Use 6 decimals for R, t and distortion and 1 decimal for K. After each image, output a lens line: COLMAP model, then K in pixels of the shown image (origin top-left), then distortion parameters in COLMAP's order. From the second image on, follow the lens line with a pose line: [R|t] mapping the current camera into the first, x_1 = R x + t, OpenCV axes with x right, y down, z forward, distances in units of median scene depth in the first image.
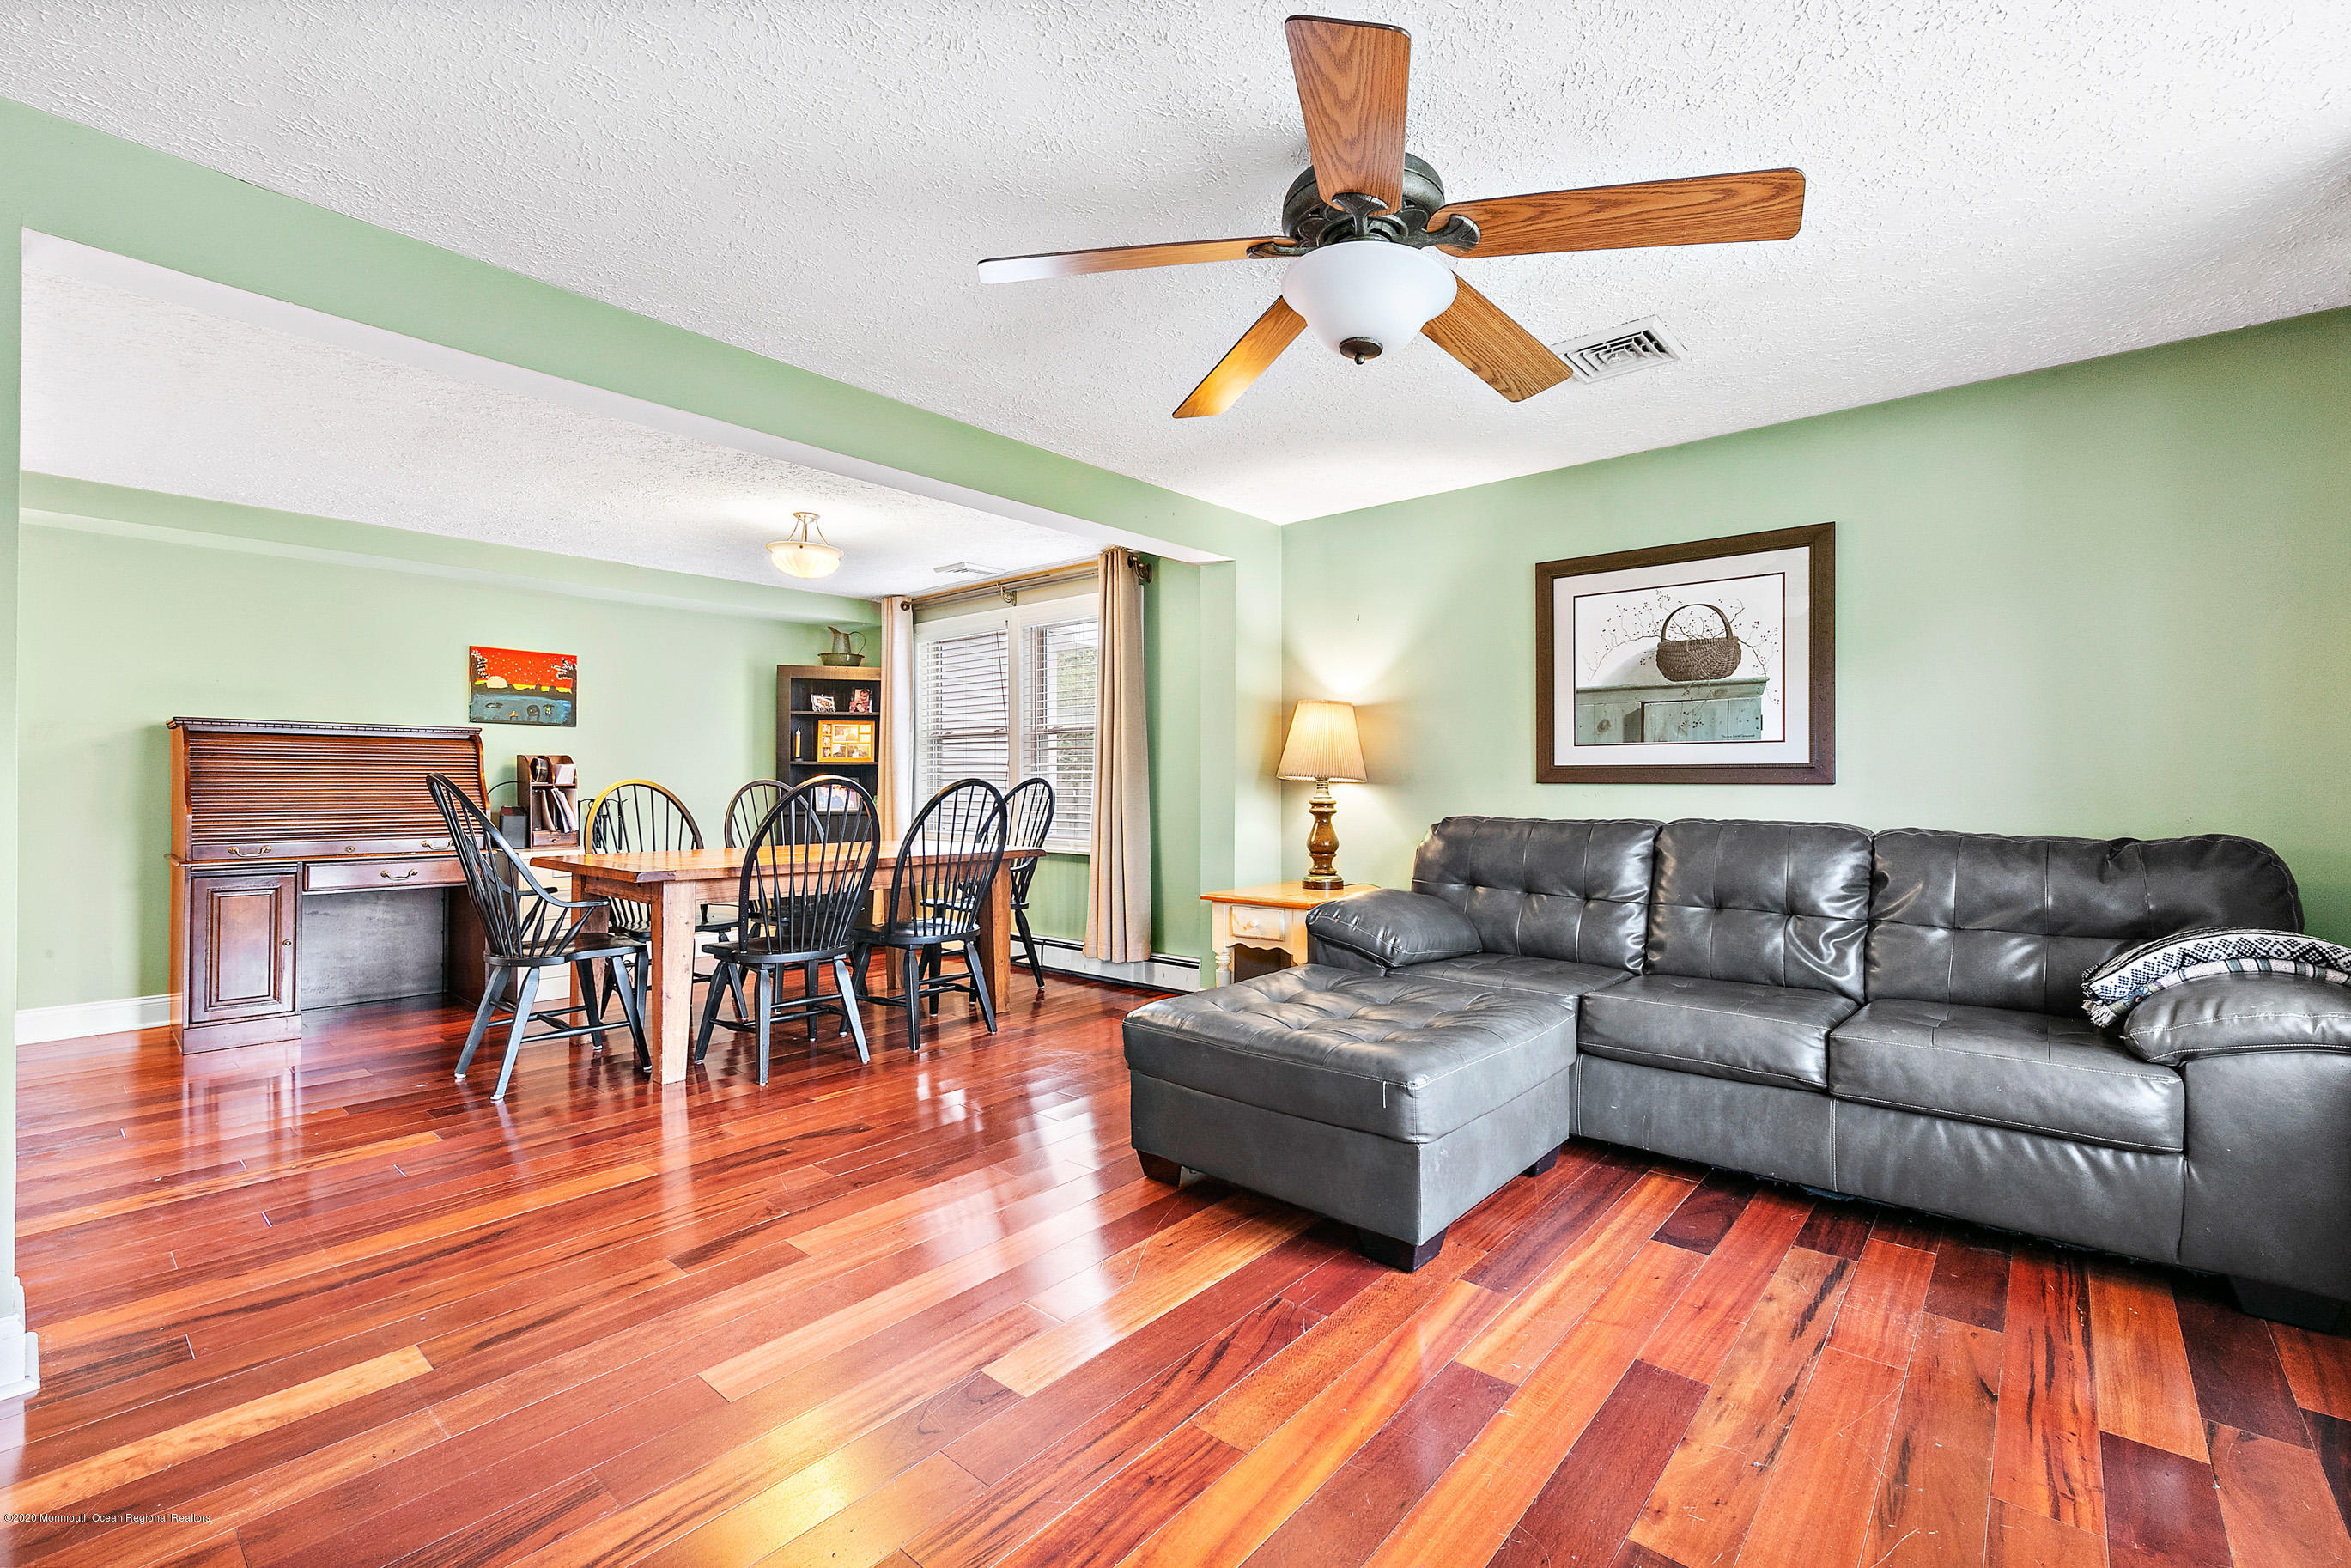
lens RADIAL K [[995.9, 0, 1171.8], [0, 995.9, 779.2], [0, 0, 1]] dist [0.006982, -0.000296]
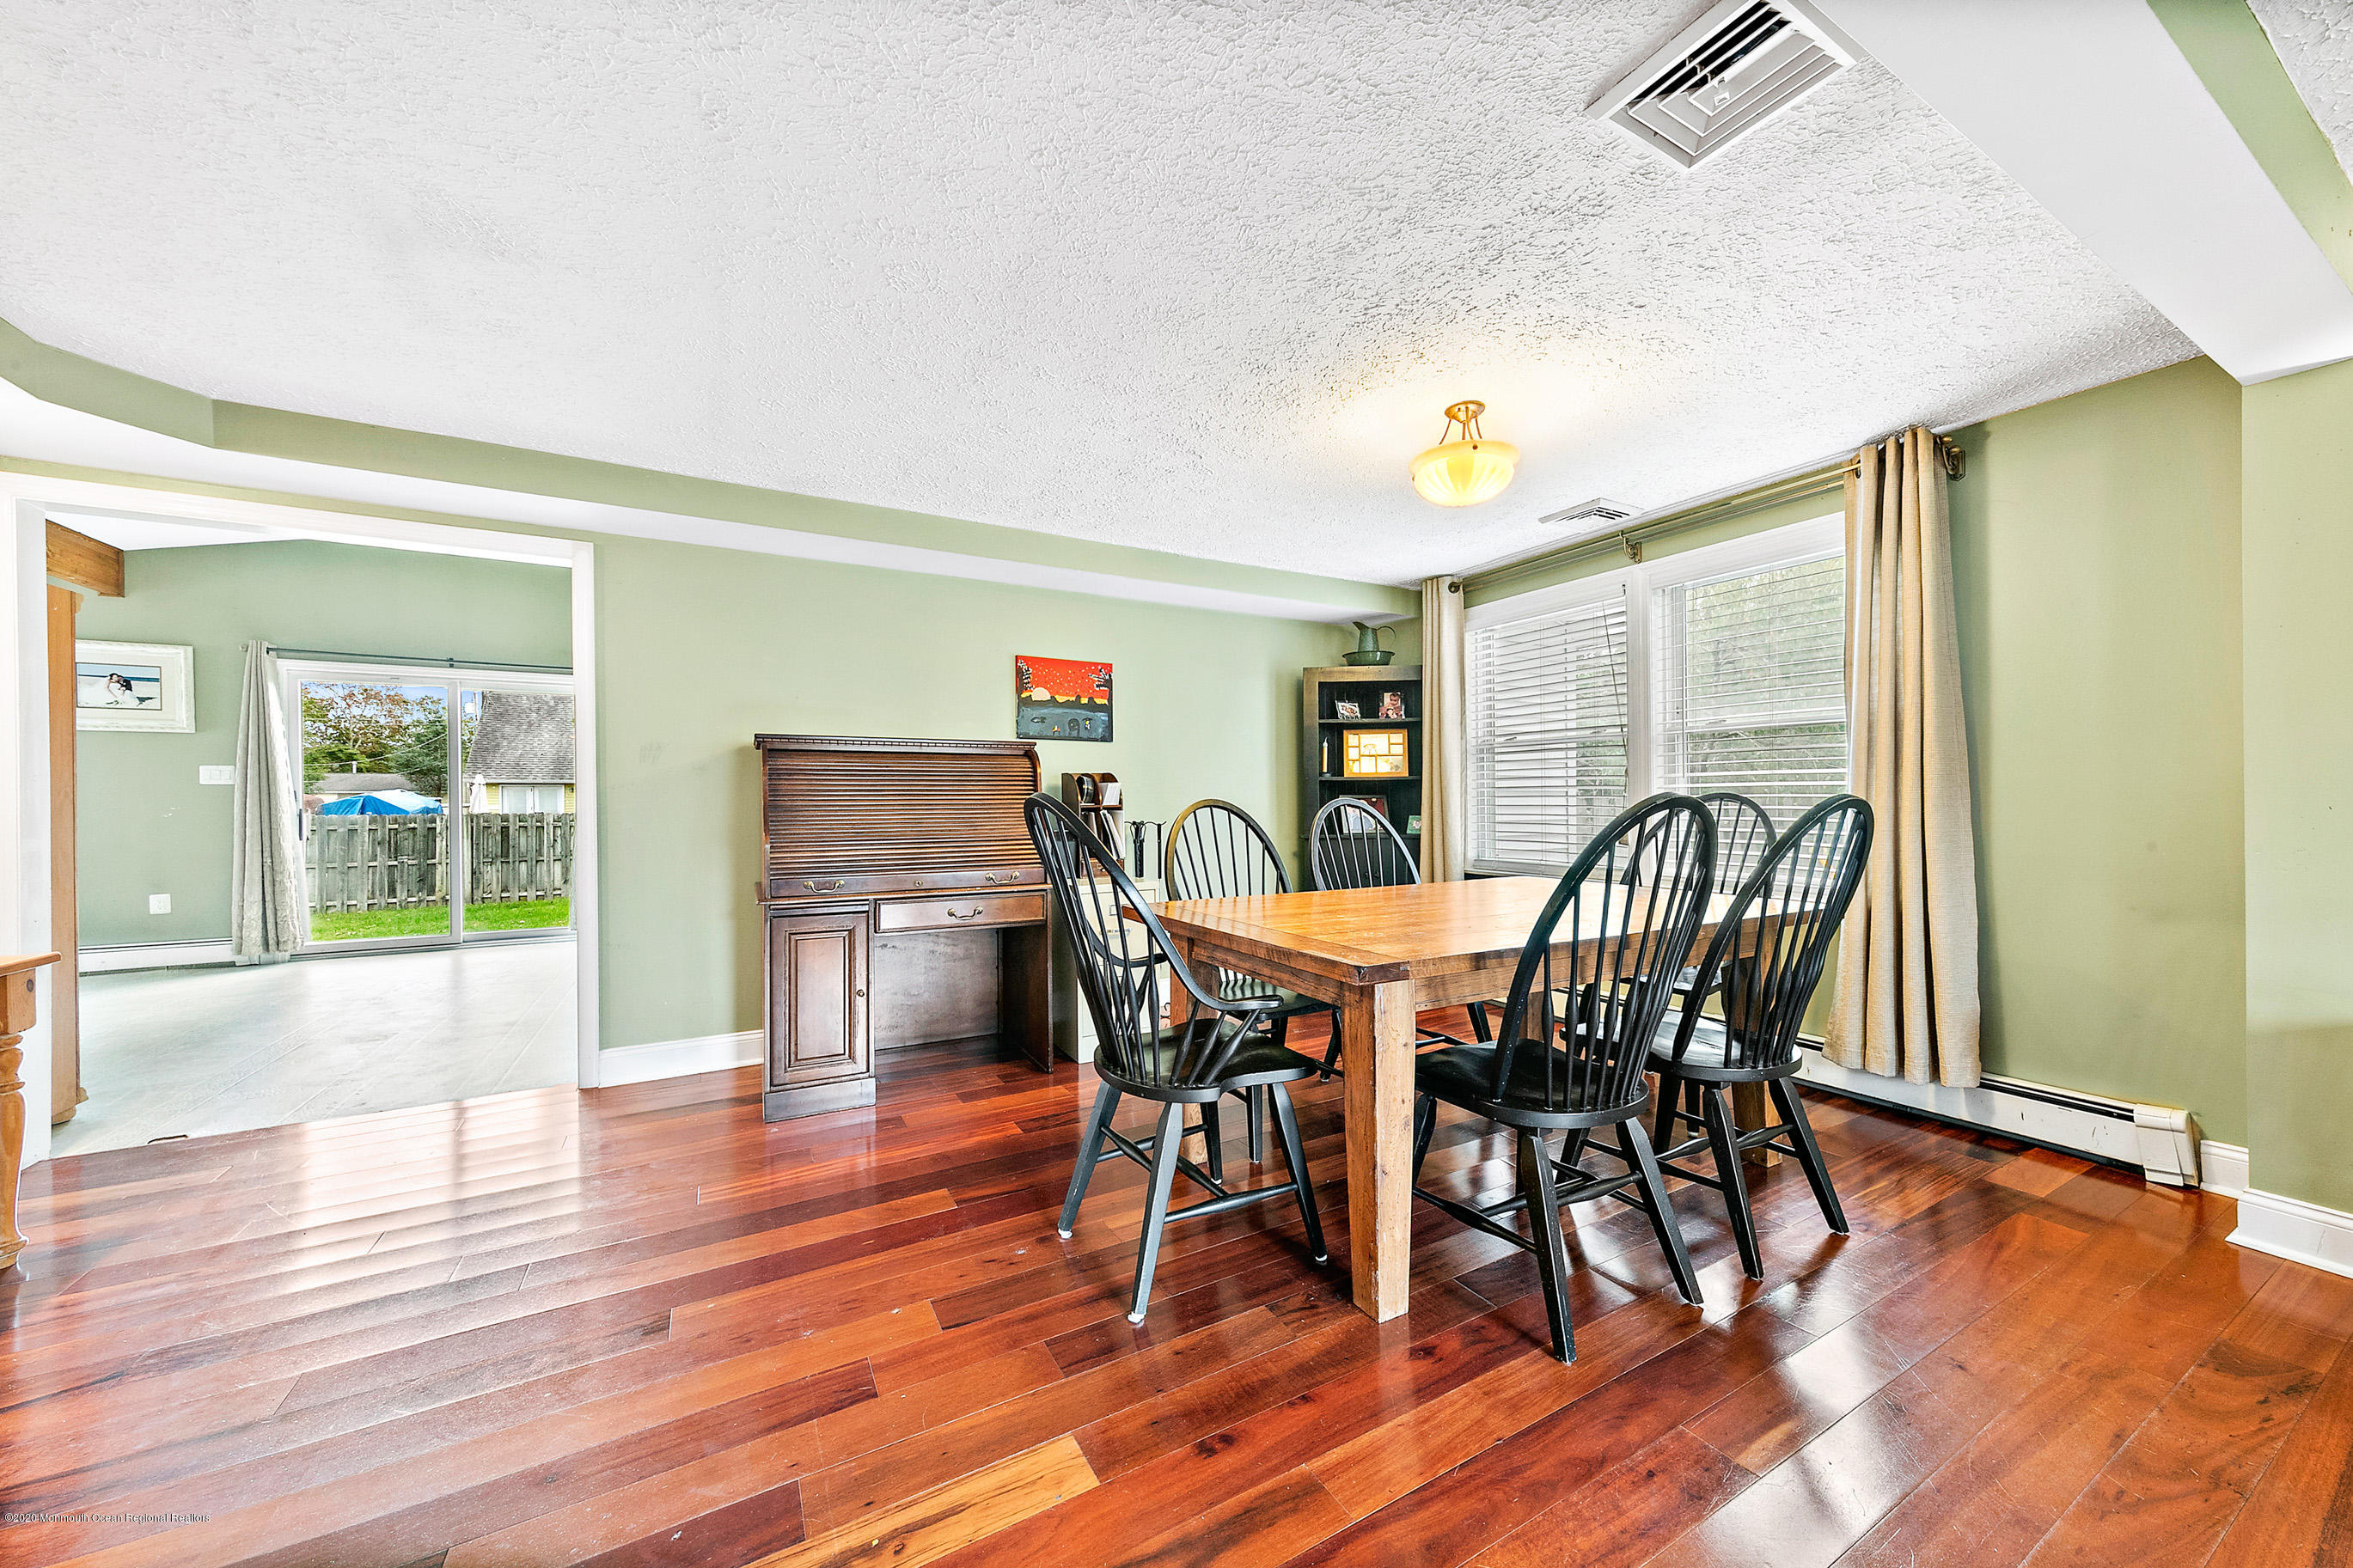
lens RADIAL K [[817.6, 0, 1185.3], [0, 817.6, 798.8], [0, 0, 1]] dist [0.001549, -0.000092]
pose [[0.941085, -0.006694, -0.338103, -0.346643], [0.008250, 0.999961, 0.003164, -0.002744], [0.338068, -0.005766, 0.941104, 0.393521]]
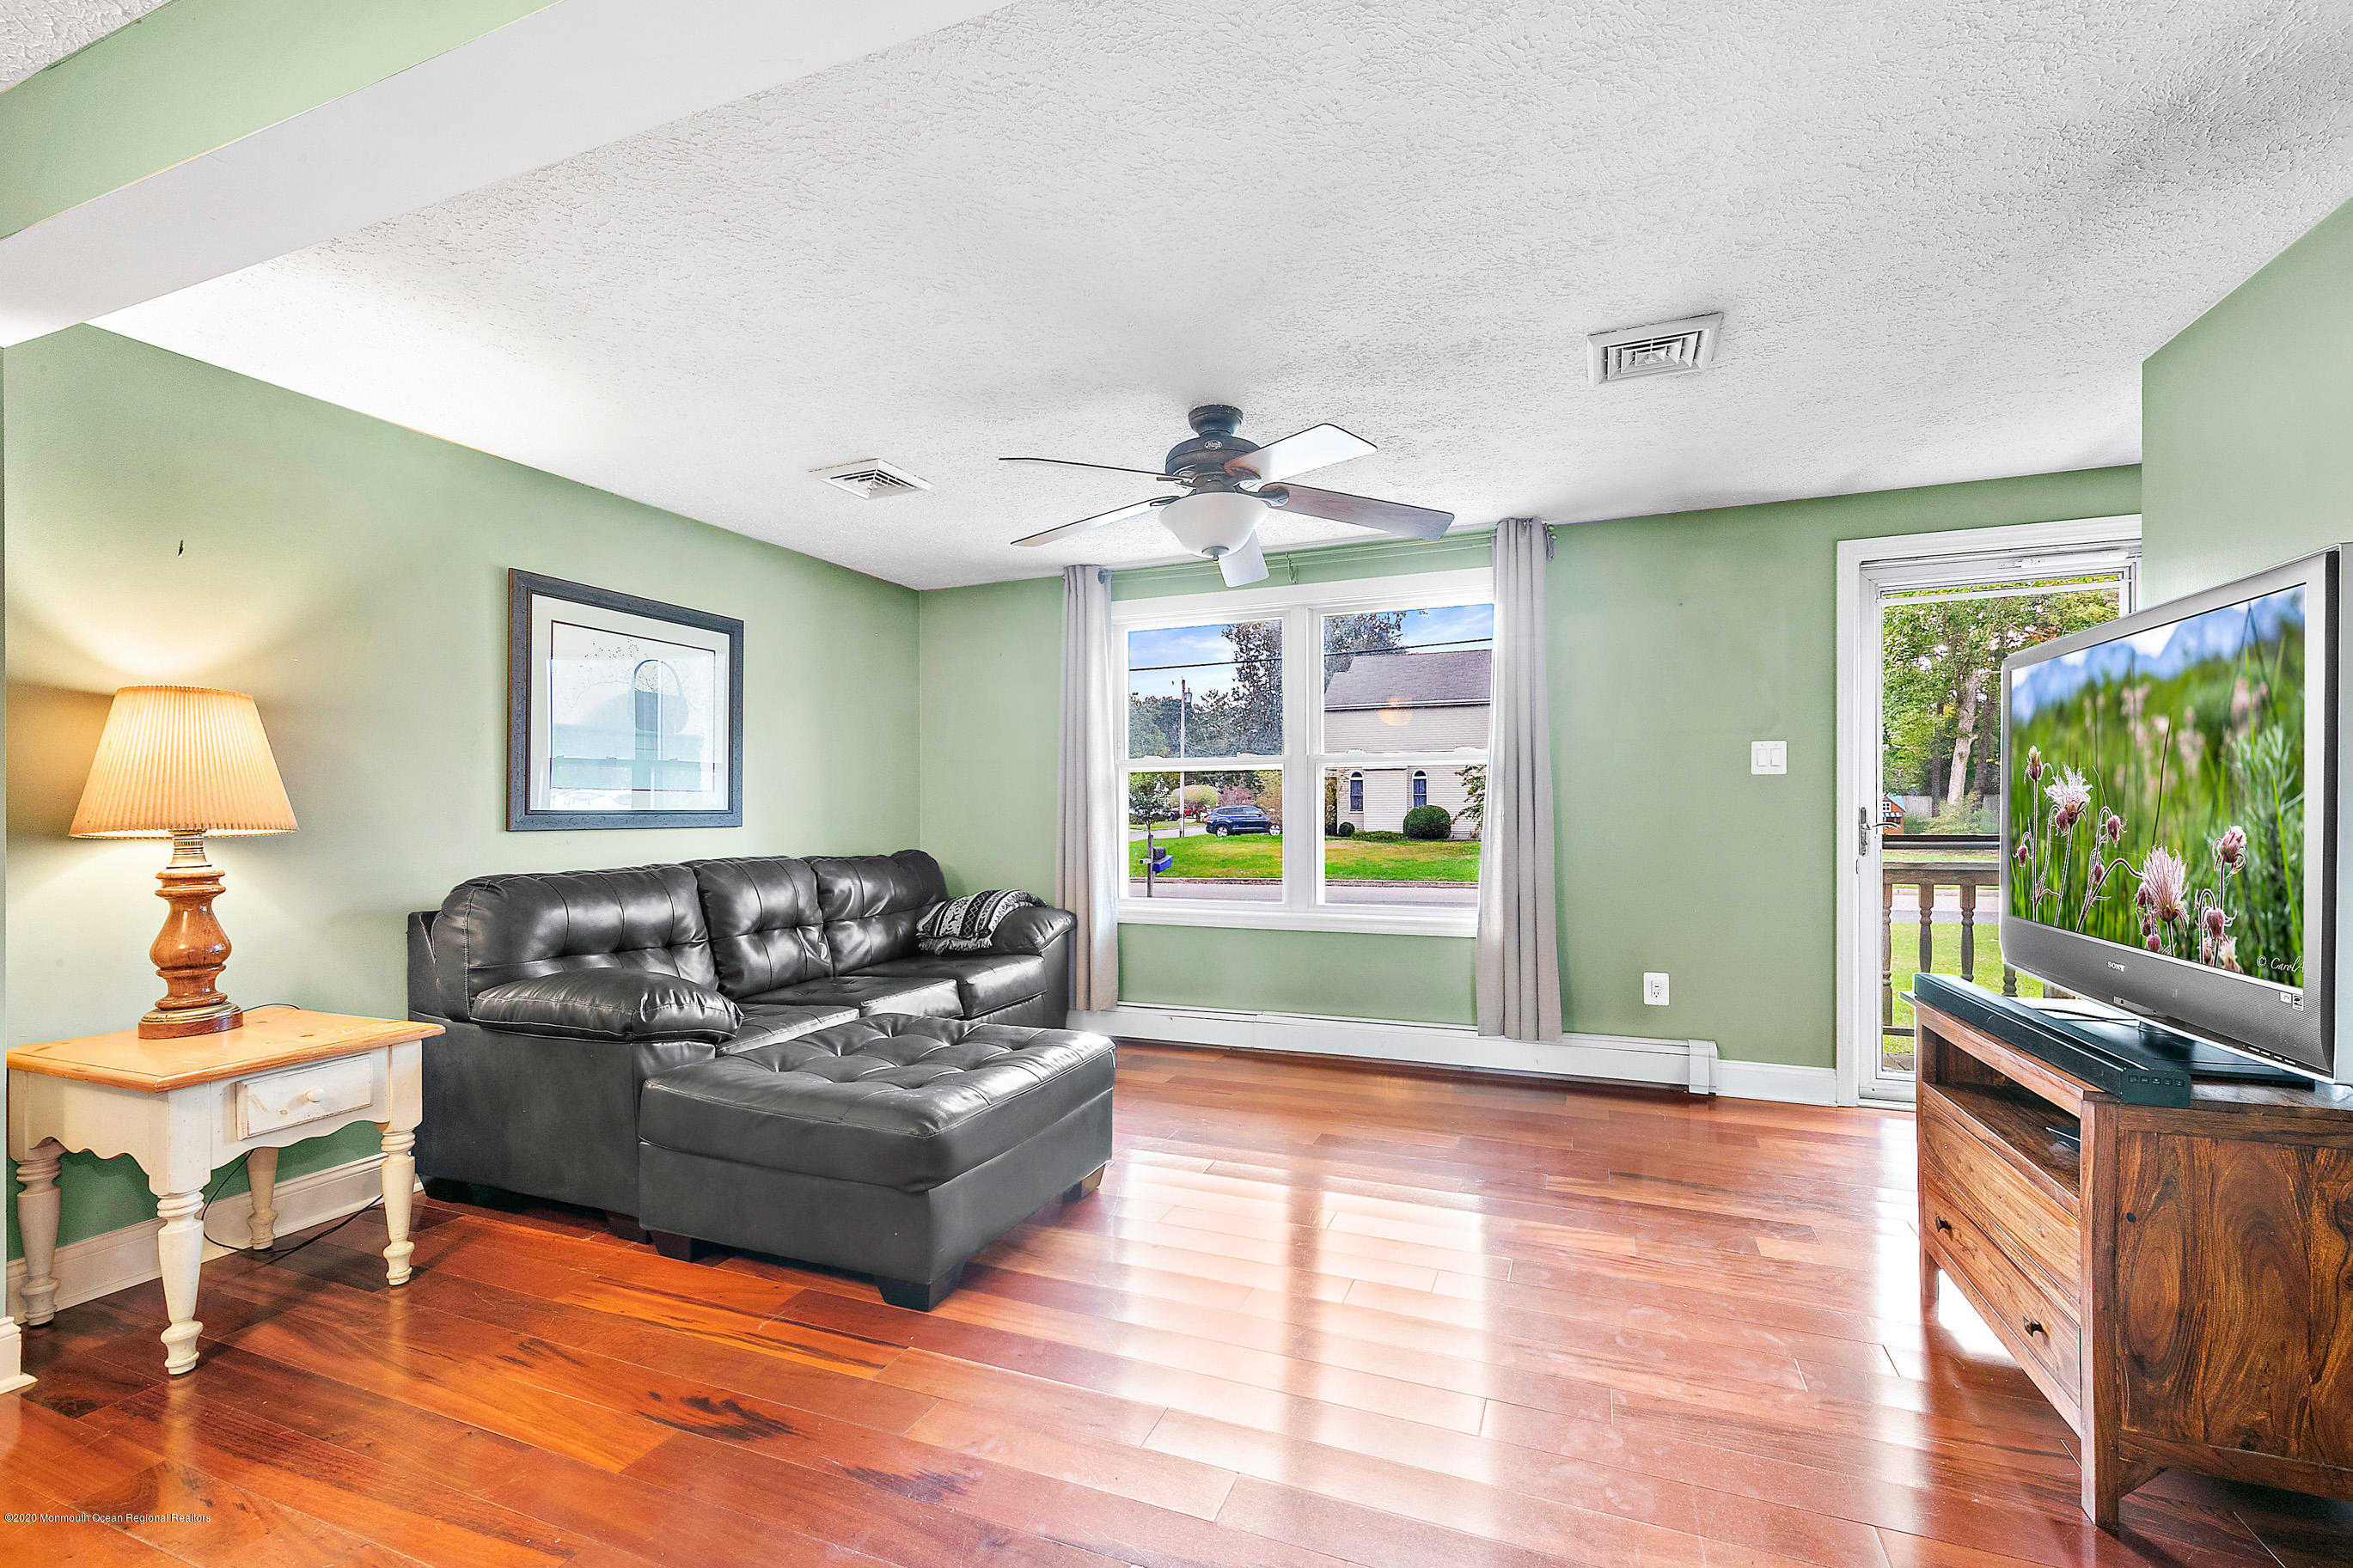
lens RADIAL K [[1016.4, 0, 1187.8], [0, 1016.4, 796.5], [0, 0, 1]] dist [0.000222, 0.000649]
pose [[-0.327177, 0.010538, 0.944904, -0.550615], [-0.000280, 0.999937, -0.011248, -0.013808], [-0.944963, -0.003944, -0.327153, 0.654474]]
